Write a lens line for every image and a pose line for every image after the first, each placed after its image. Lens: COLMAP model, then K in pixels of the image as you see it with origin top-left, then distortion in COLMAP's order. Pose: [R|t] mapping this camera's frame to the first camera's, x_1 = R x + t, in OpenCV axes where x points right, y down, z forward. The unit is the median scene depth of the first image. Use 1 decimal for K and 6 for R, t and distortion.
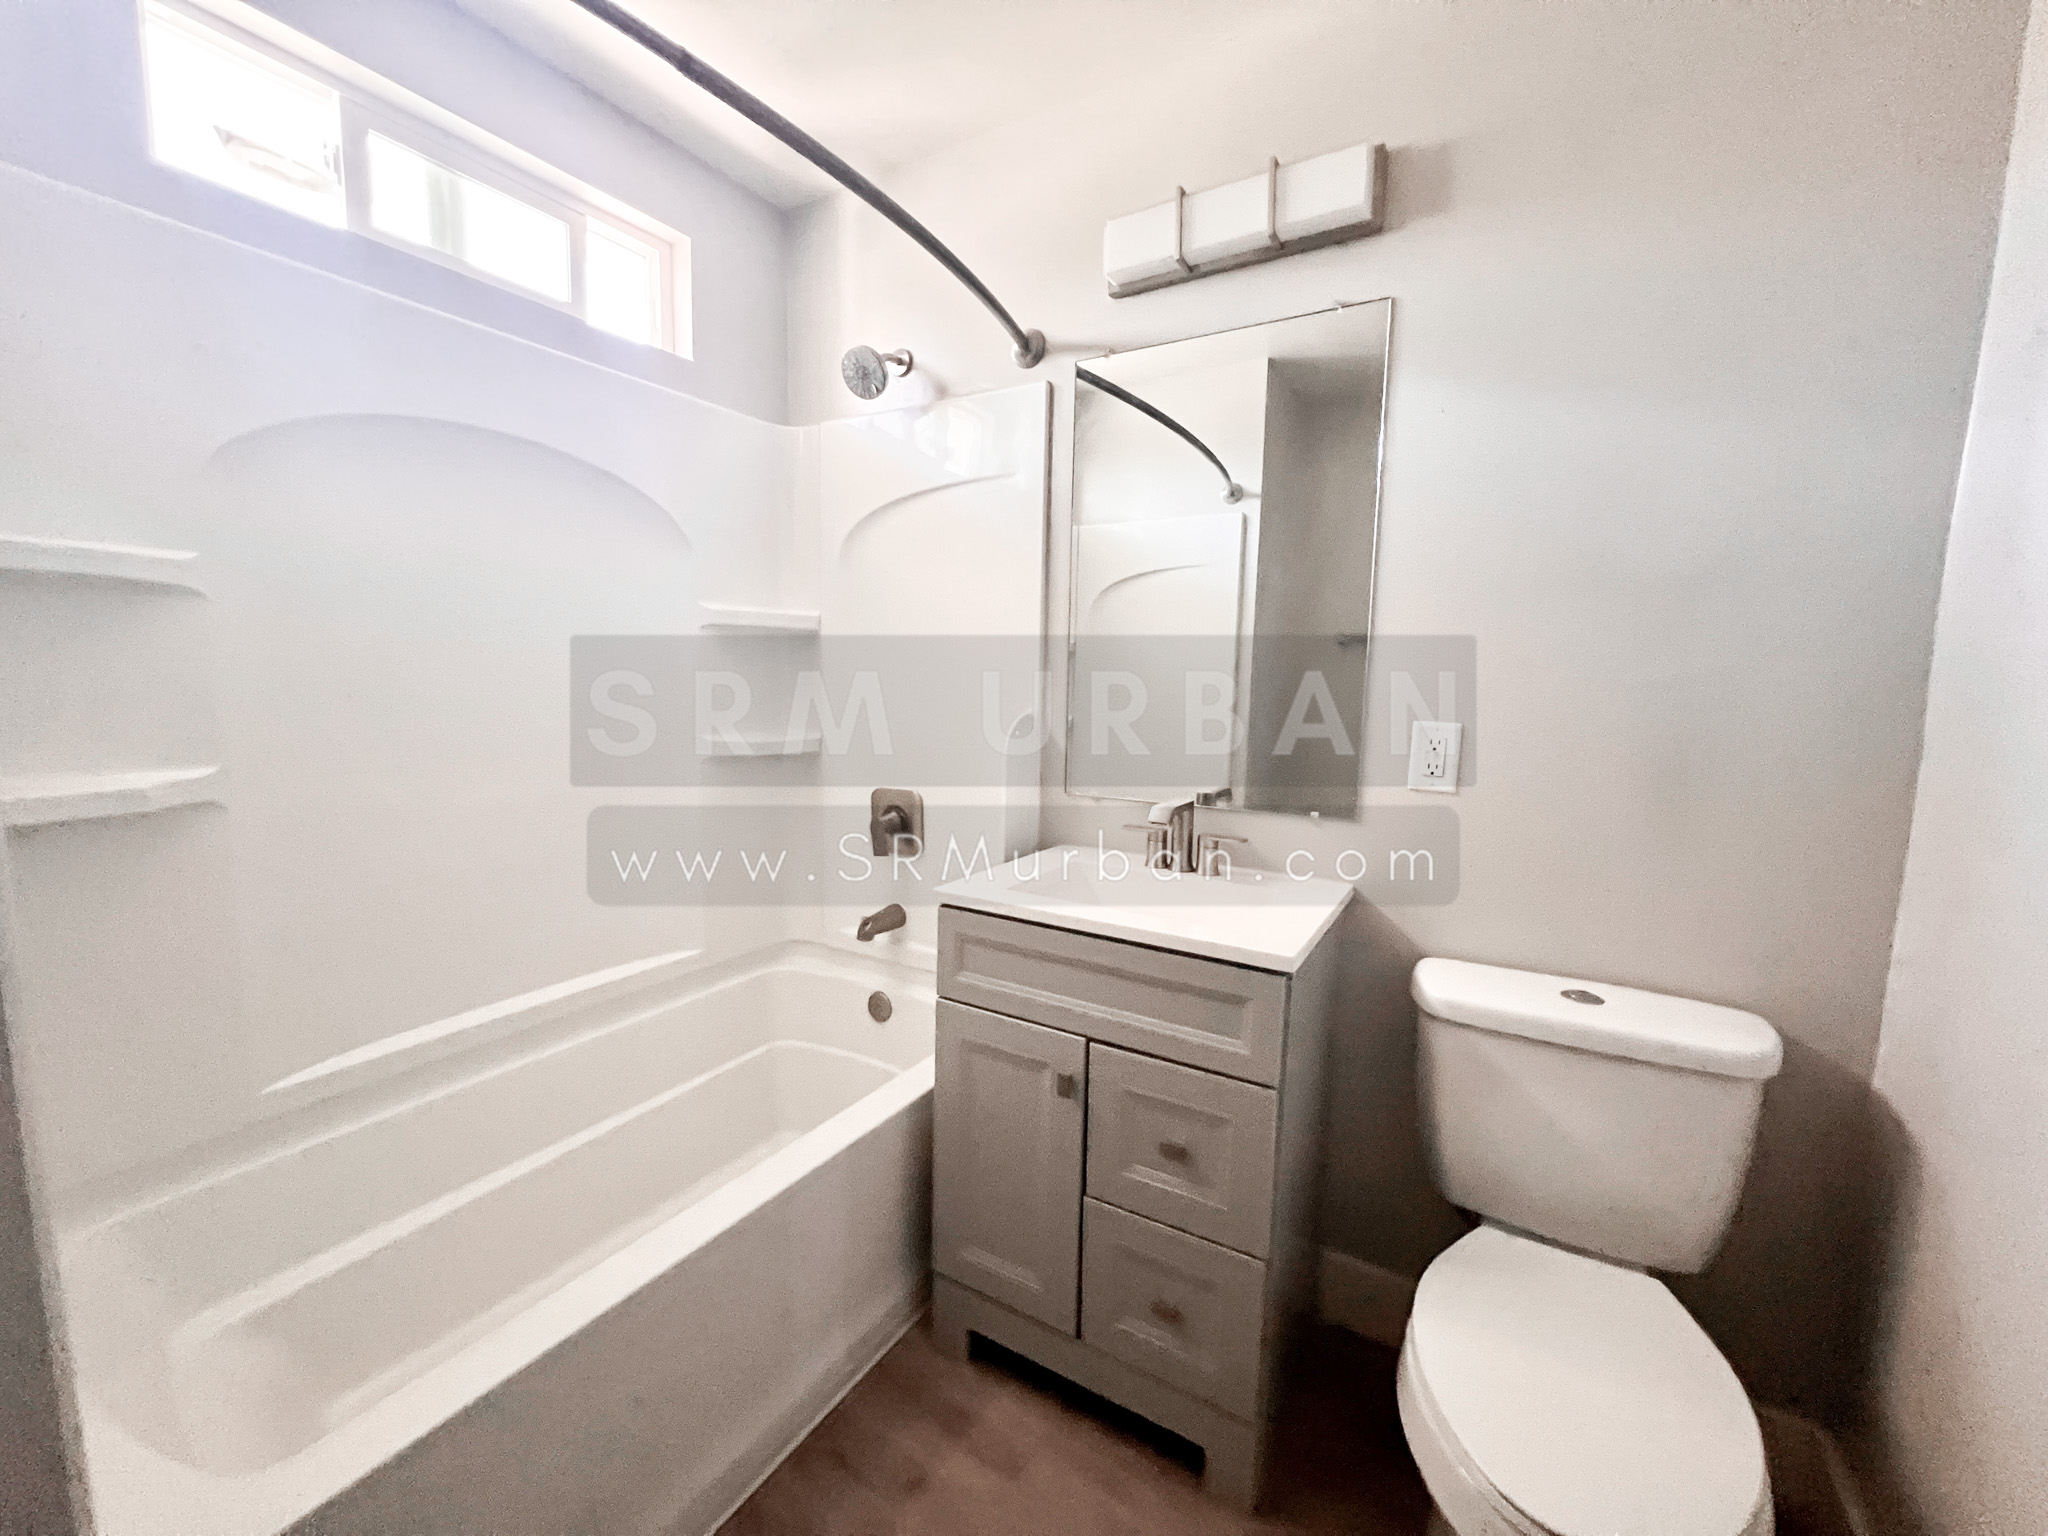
lens RADIAL K [[832.1, 0, 1015.4], [0, 832.1, 770.5], [0, 0, 1]] dist [-0.000298, 0.001109]
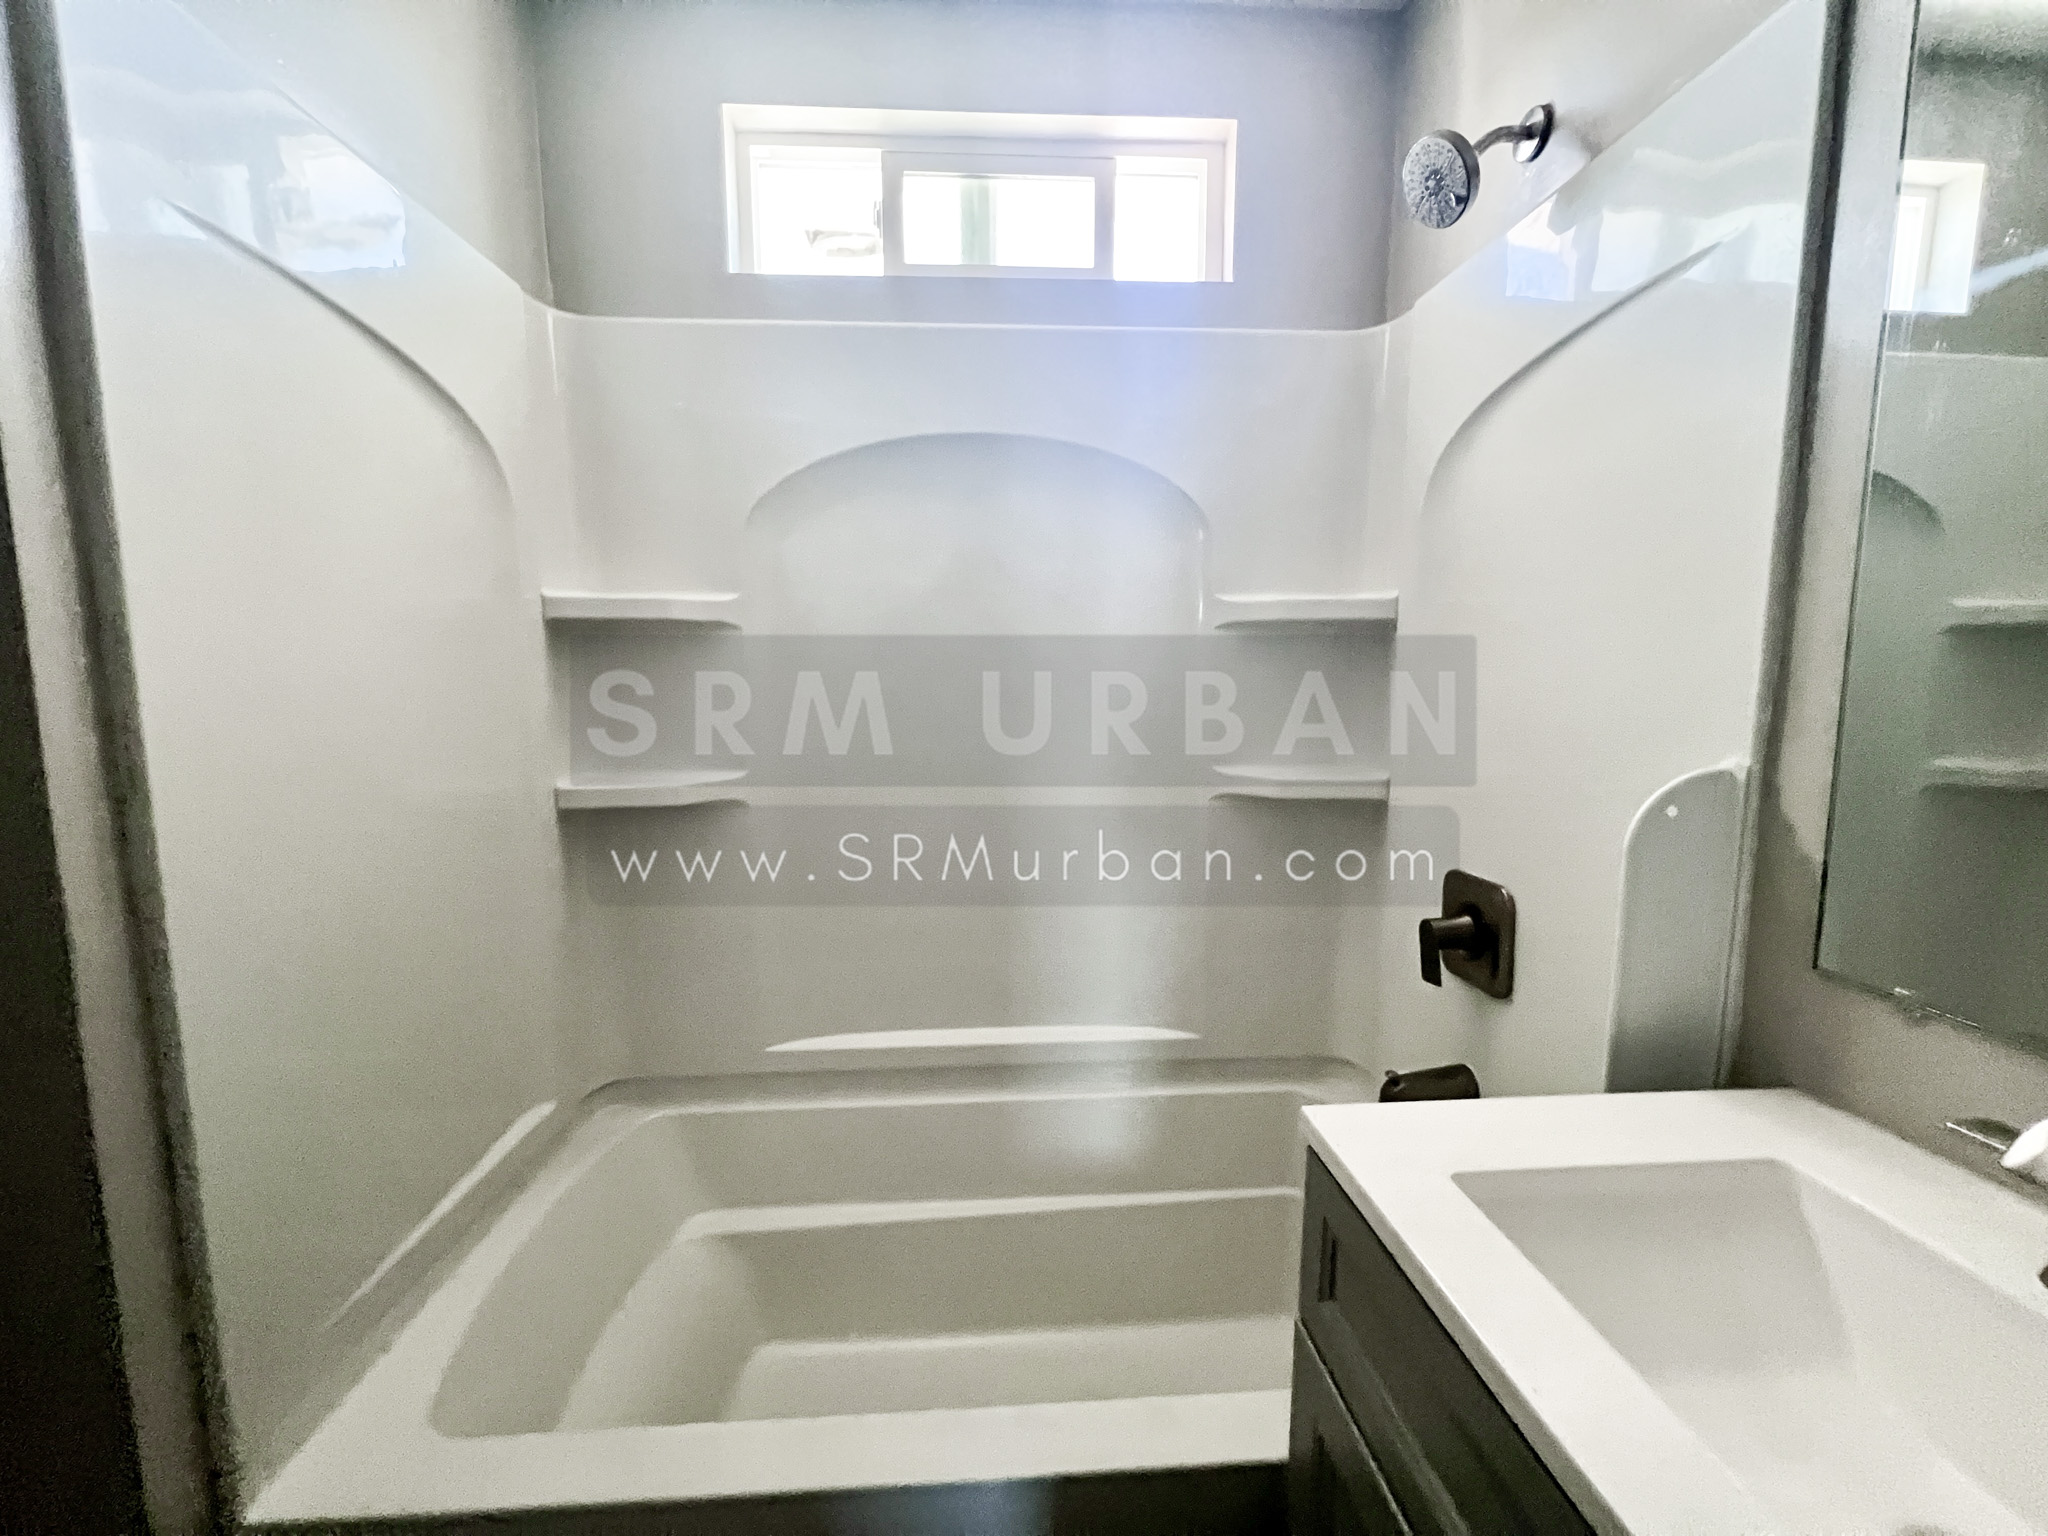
lens RADIAL K [[832.1, 0, 1024.0], [0, 832.1, 771.1], [0, 0, 1]] dist [-0.000298, 0.001109]
pose [[0.572277, 0.070981, -0.816983, 0.183769], [-0.079862, 0.996335, 0.030623, -0.054196], [0.816163, 0.047721, 0.575848, 0.474351]]
